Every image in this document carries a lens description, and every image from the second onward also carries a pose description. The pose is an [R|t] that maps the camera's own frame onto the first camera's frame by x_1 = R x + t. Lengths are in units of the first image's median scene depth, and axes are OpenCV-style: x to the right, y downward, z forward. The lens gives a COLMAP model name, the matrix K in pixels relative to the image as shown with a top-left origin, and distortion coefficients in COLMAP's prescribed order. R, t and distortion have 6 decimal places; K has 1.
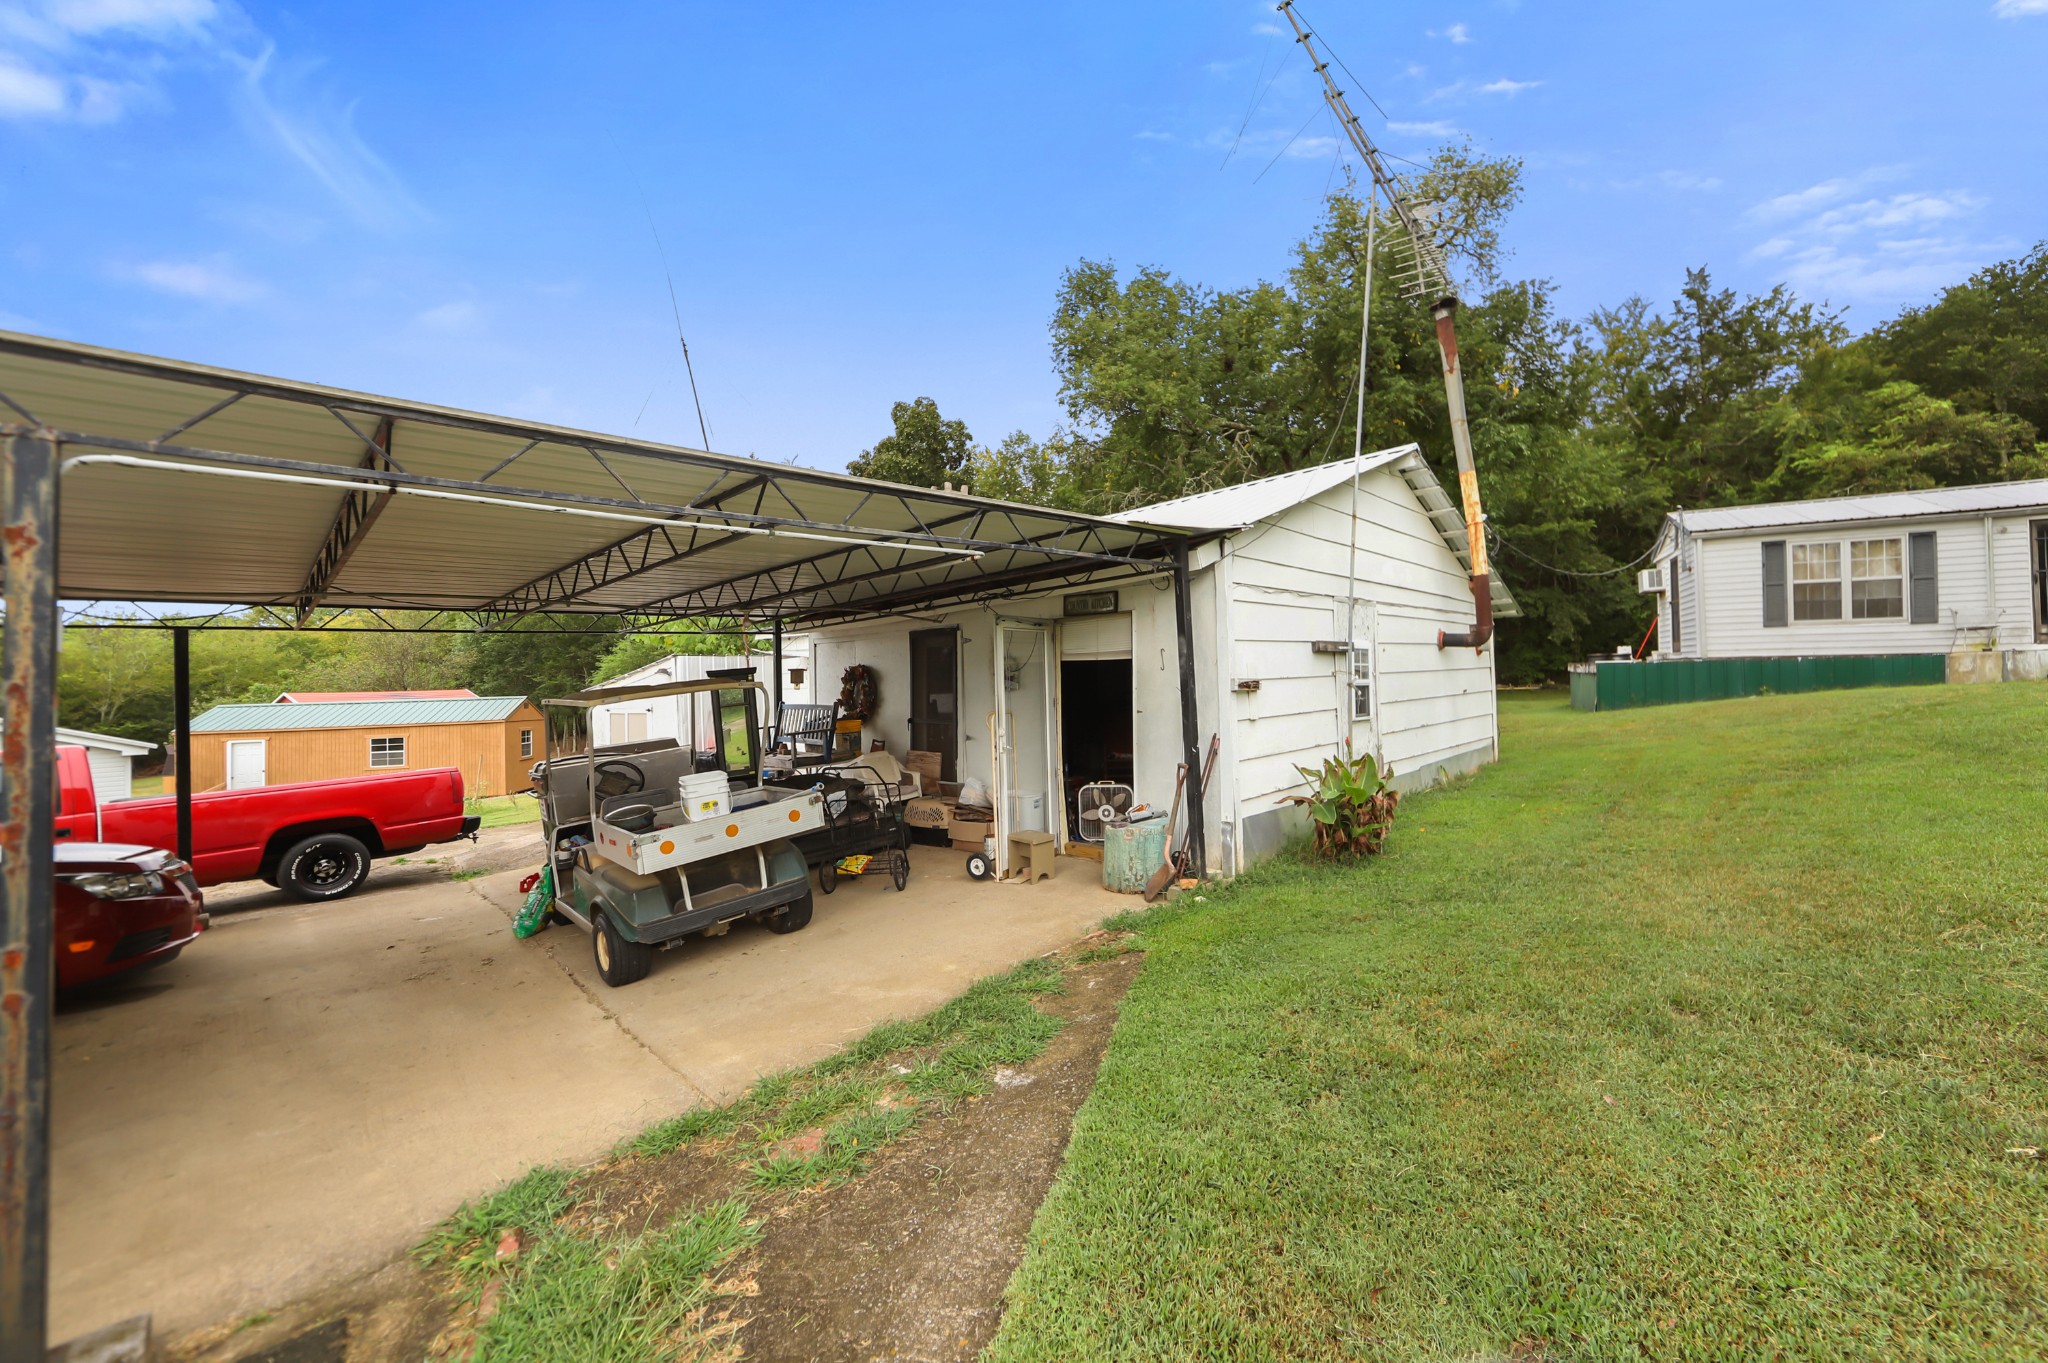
lens RADIAL K [[803.5, 0, 1064.6], [0, 803.5, 666.8], [0, 0, 1]] dist [-0.001151, -0.000115]
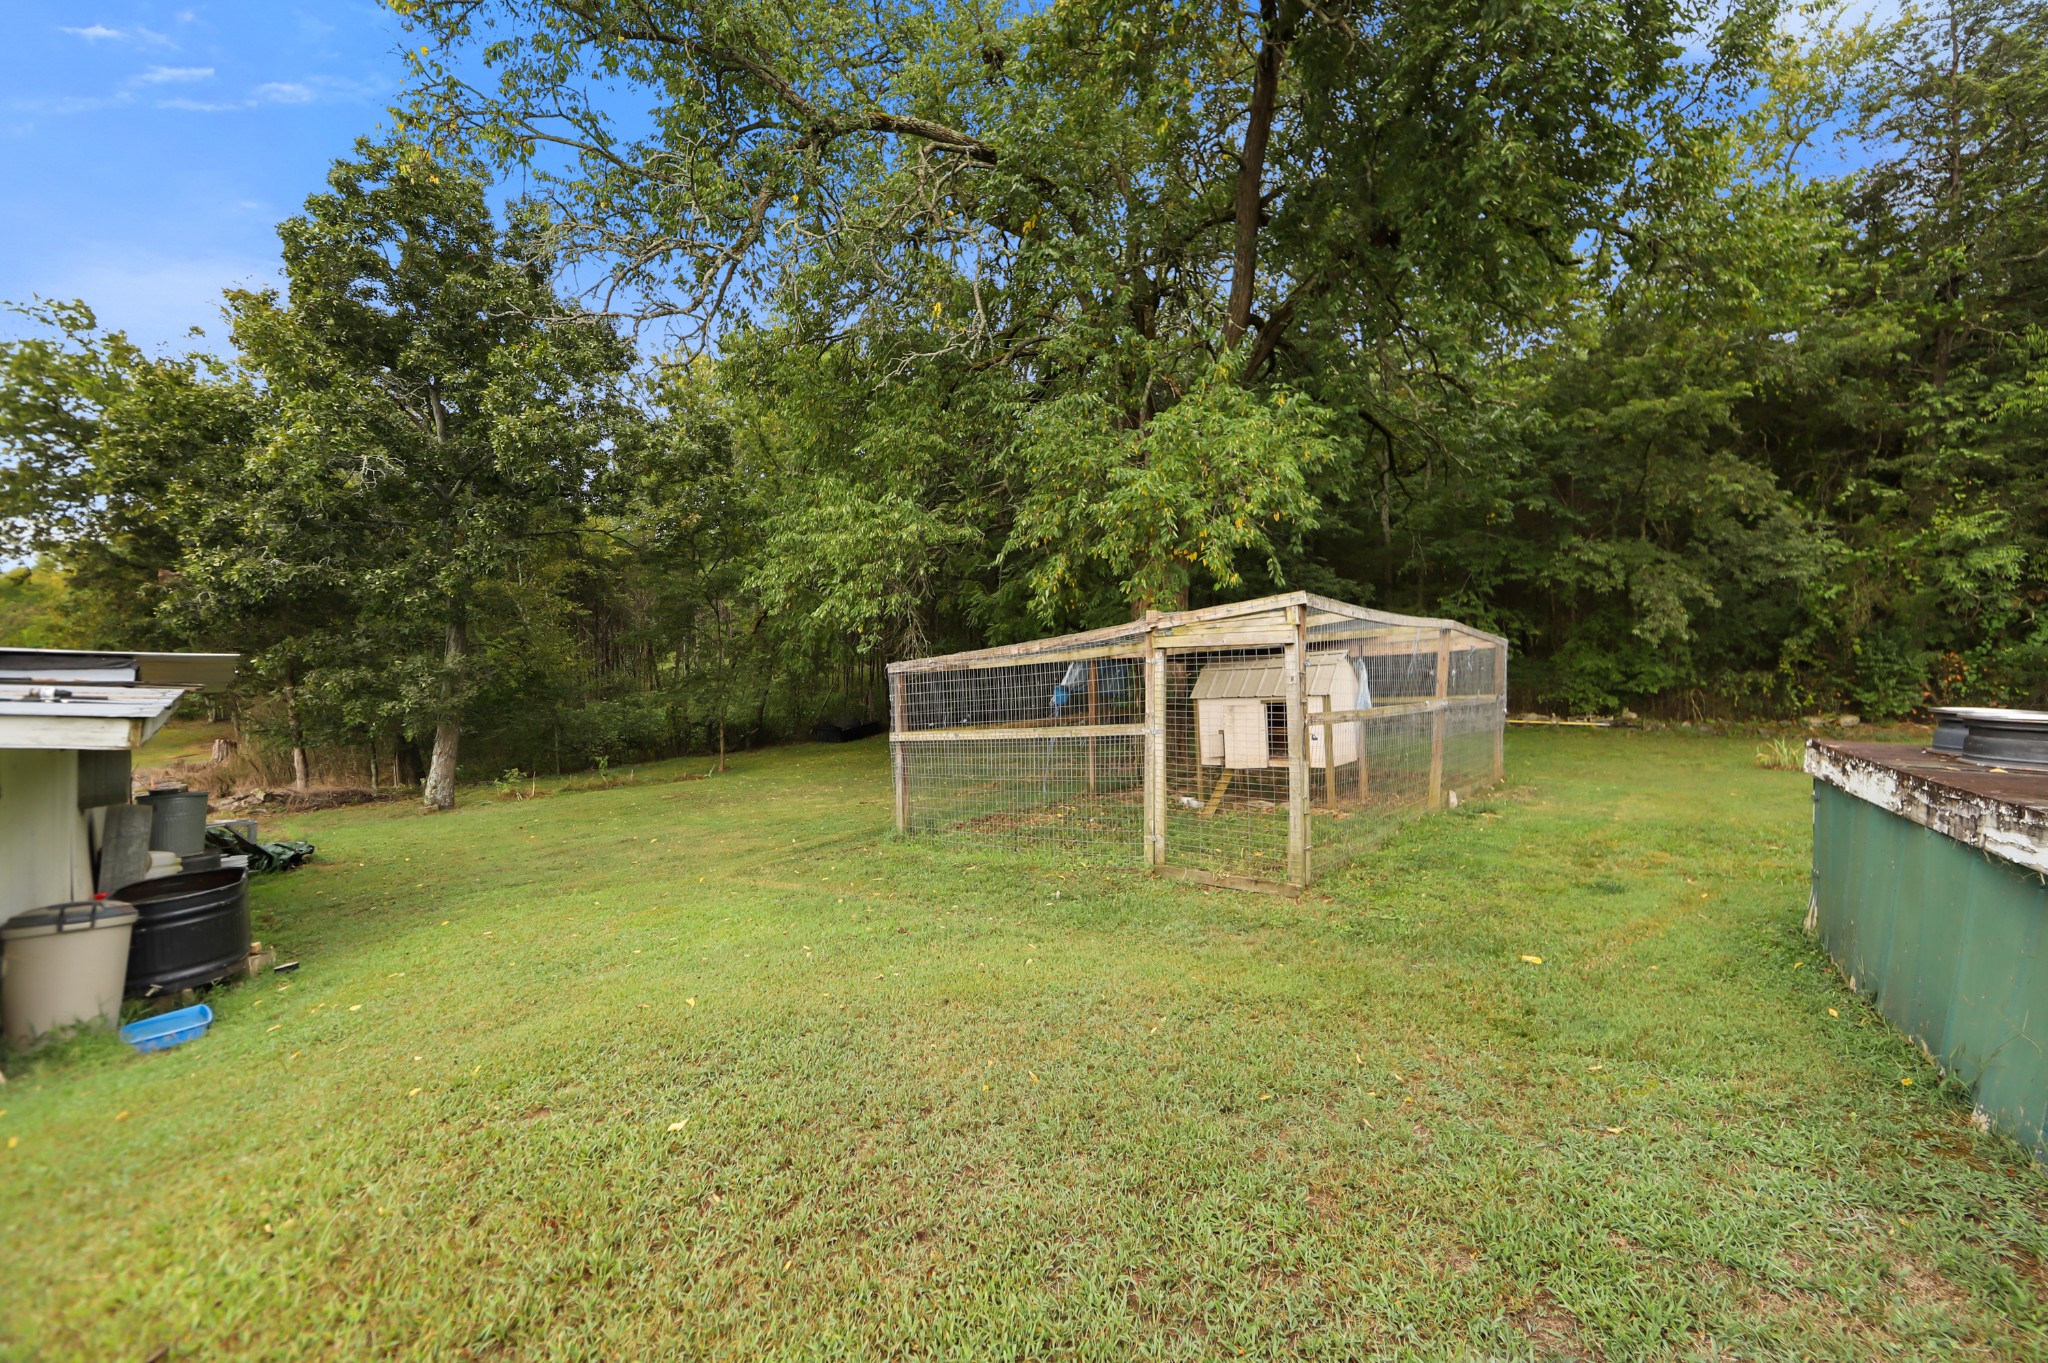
lens RADIAL K [[809.6, 0, 1059.6], [0, 809.6, 658.3], [0, 0, 1]] dist [0.000061, -0.000033]
pose [[0.998256, 0.033949, -0.048302, 0.365441], [-0.033272, 0.999337, 0.014751, -0.020190], [0.048771, -0.013118, 0.998724, 0.646159]]
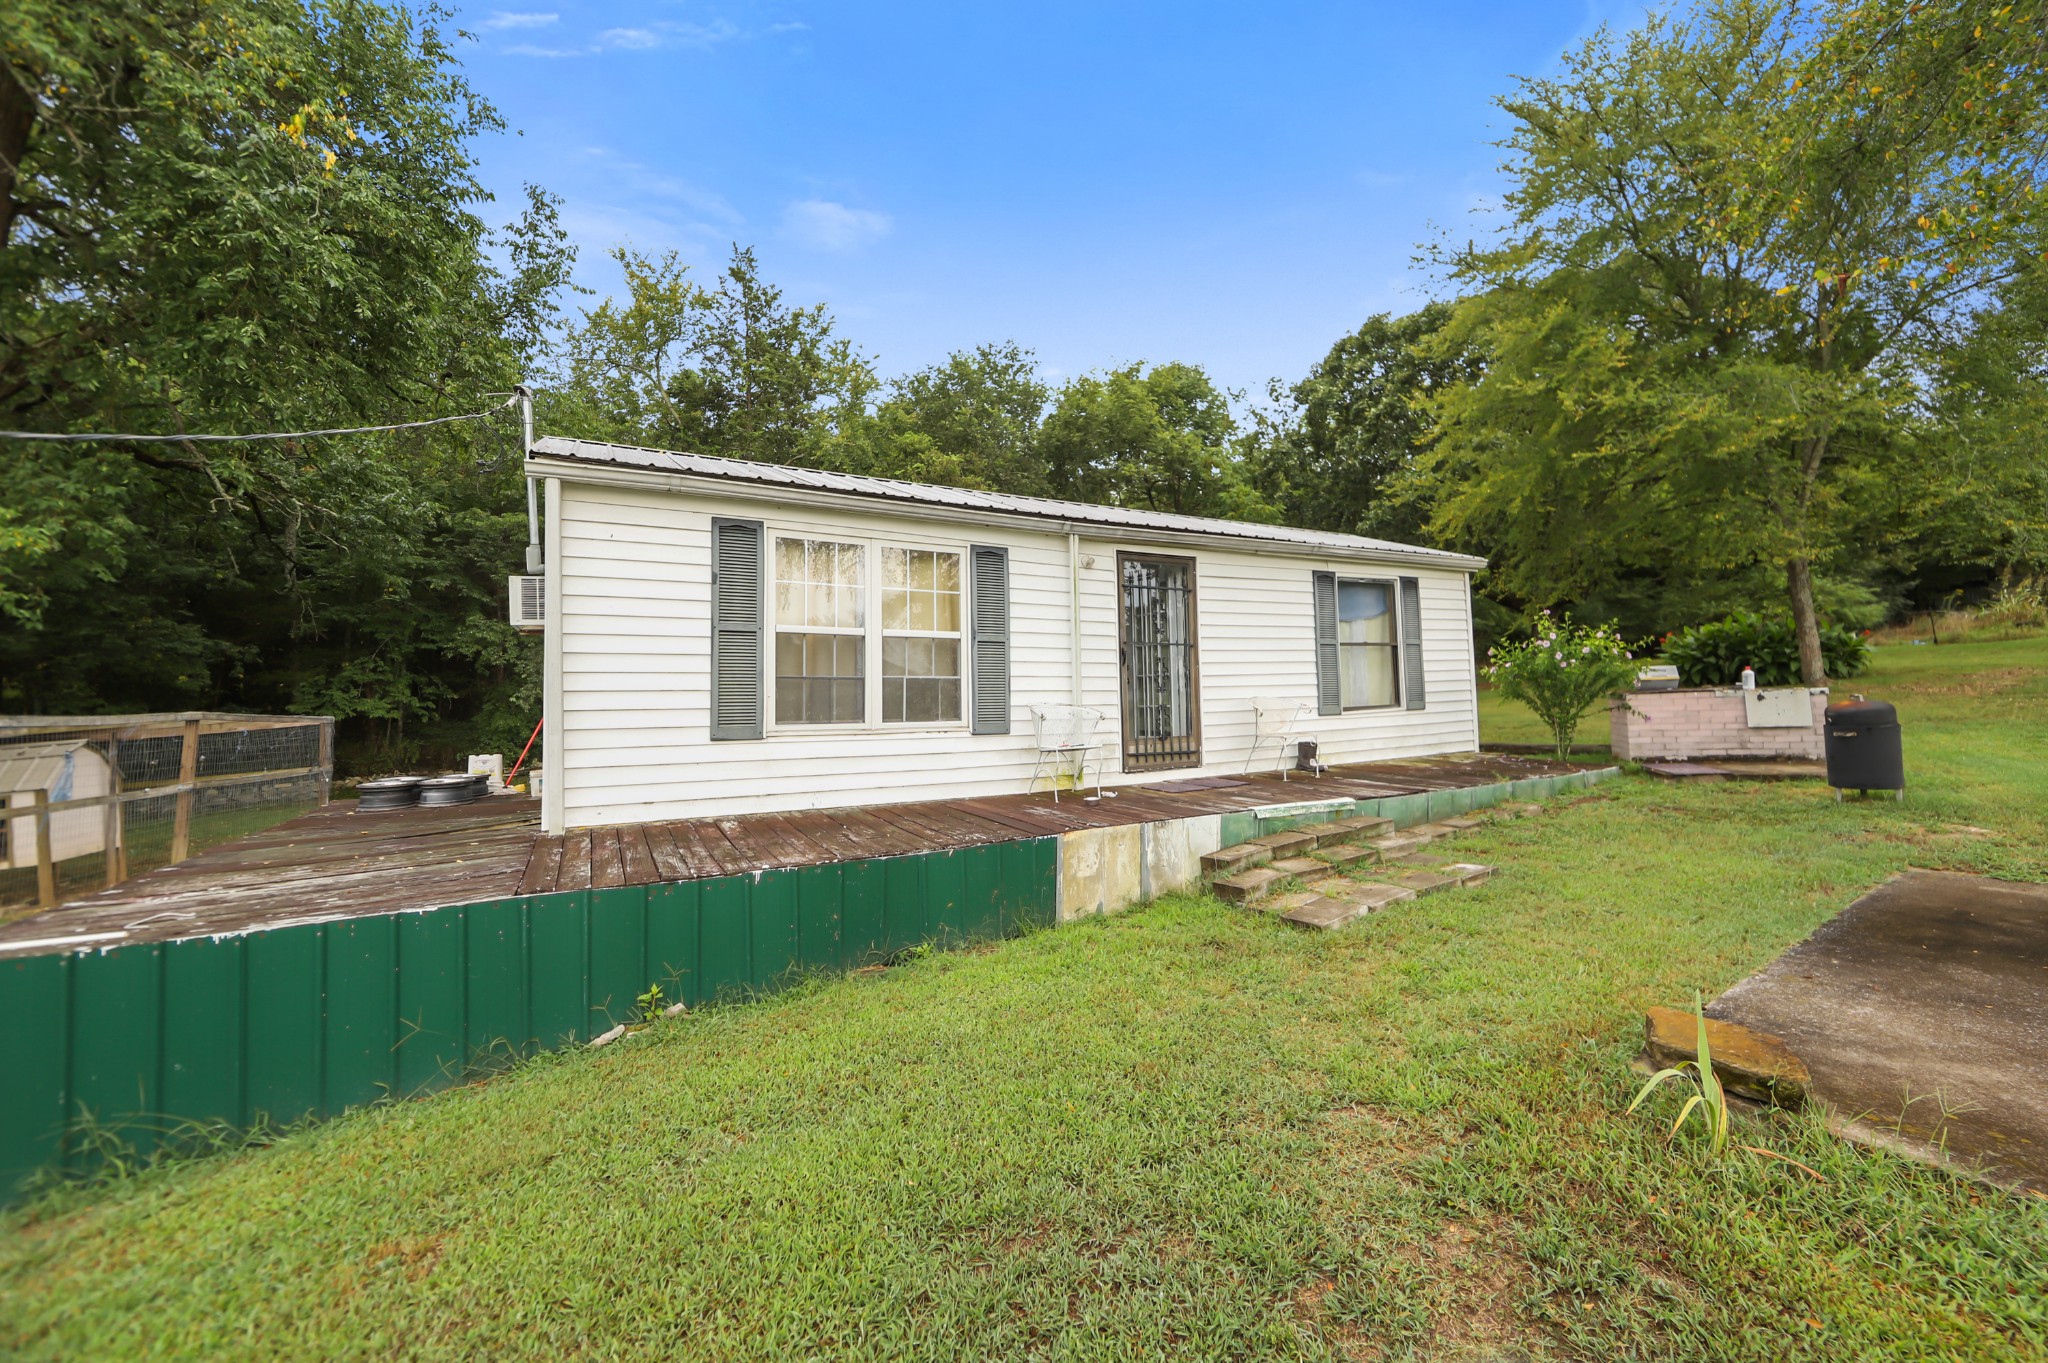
lens RADIAL K [[803.5, 0, 1064.6], [0, 803.5, 666.8], [0, 0, 1]] dist [-0.001151, -0.000115]
pose [[0.532642, 0.045158, 0.845135, 0.411675], [-0.005138, 0.998730, -0.050126, -0.042609], [-0.846325, 0.022357, 0.532198, 0.423554]]
